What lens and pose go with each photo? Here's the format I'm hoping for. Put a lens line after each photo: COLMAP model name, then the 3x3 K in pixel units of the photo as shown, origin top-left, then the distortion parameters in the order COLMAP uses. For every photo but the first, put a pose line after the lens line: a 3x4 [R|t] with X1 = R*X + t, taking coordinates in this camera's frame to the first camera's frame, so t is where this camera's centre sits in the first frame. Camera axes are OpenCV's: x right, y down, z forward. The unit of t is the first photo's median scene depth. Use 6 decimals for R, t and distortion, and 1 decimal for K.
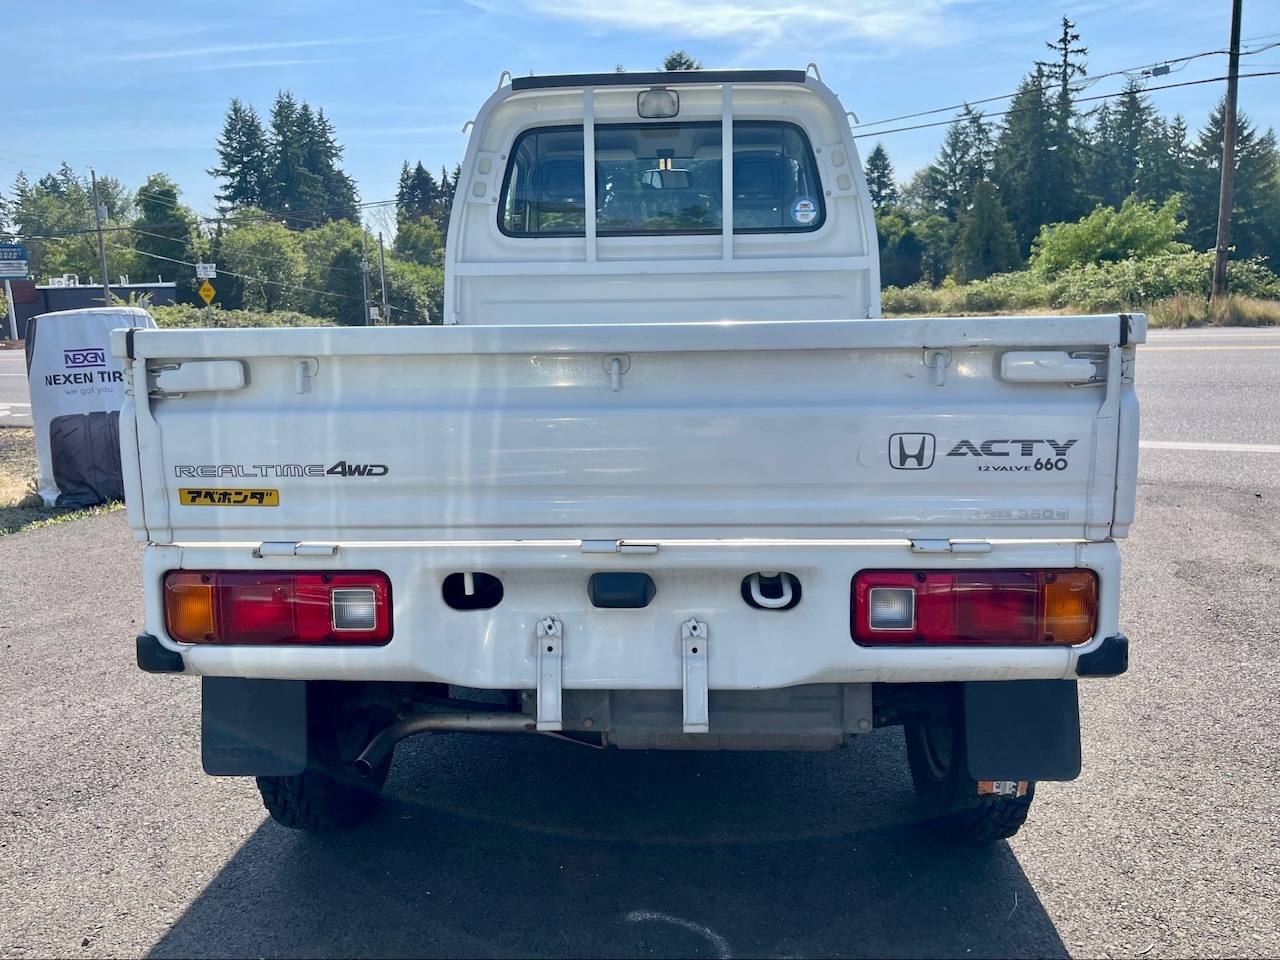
lens RADIAL K [[965.5, 0, 642.2], [0, 965.5, 482.7], [0, 0, 1]] dist [0.046668, -0.067670]
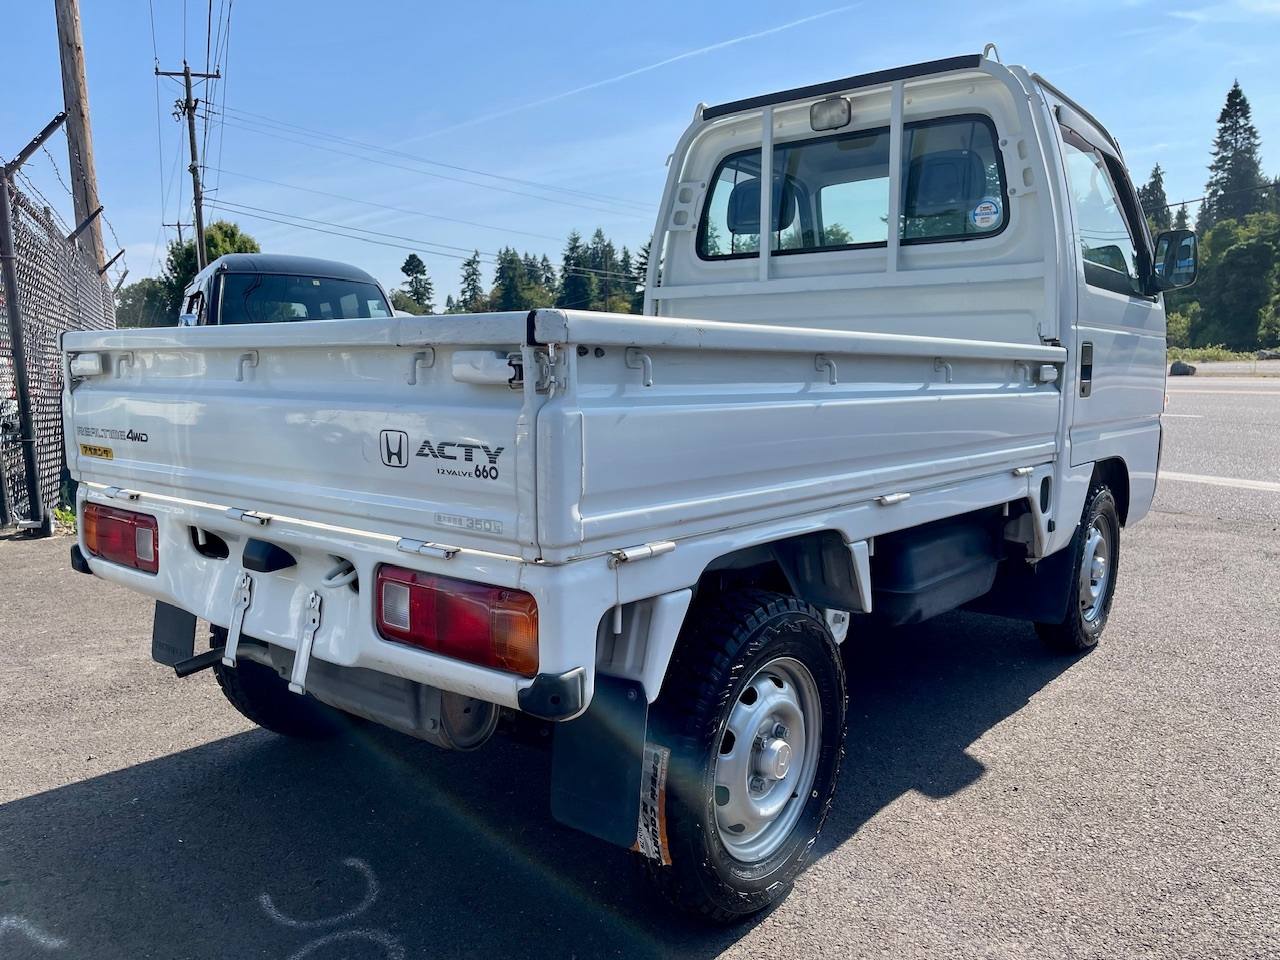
lens RADIAL K [[965.5, 0, 661.2], [0, 965.5, 489.6], [0, 0, 1]] dist [0.046668, -0.067670]
pose [[0.808710, 0.089084, -0.581422, 1.053662], [-0.105664, 0.994387, 0.005388, -0.024147], [0.578639, 0.057078, 0.813584, 0.329210]]
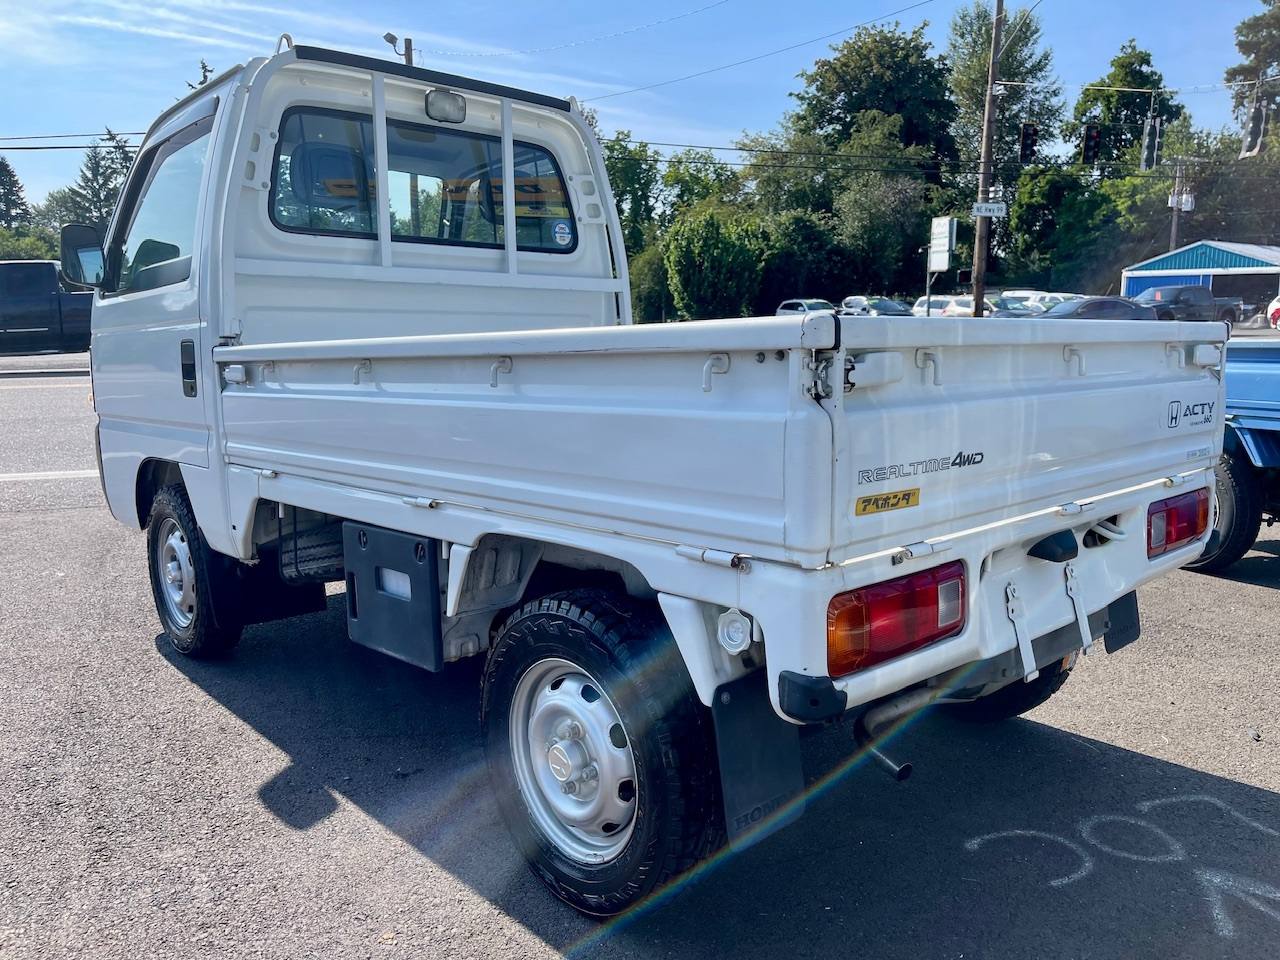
lens RADIAL K [[965.5, 0, 632.0], [0, 965.5, 472.6], [0, 0, 1]] dist [0.046668, -0.067670]
pose [[0.706301, -0.084779, 0.702817, -1.228582], [0.116646, 0.993170, 0.002579, -0.042274], [-0.698236, 0.080159, 0.711366, 0.517791]]
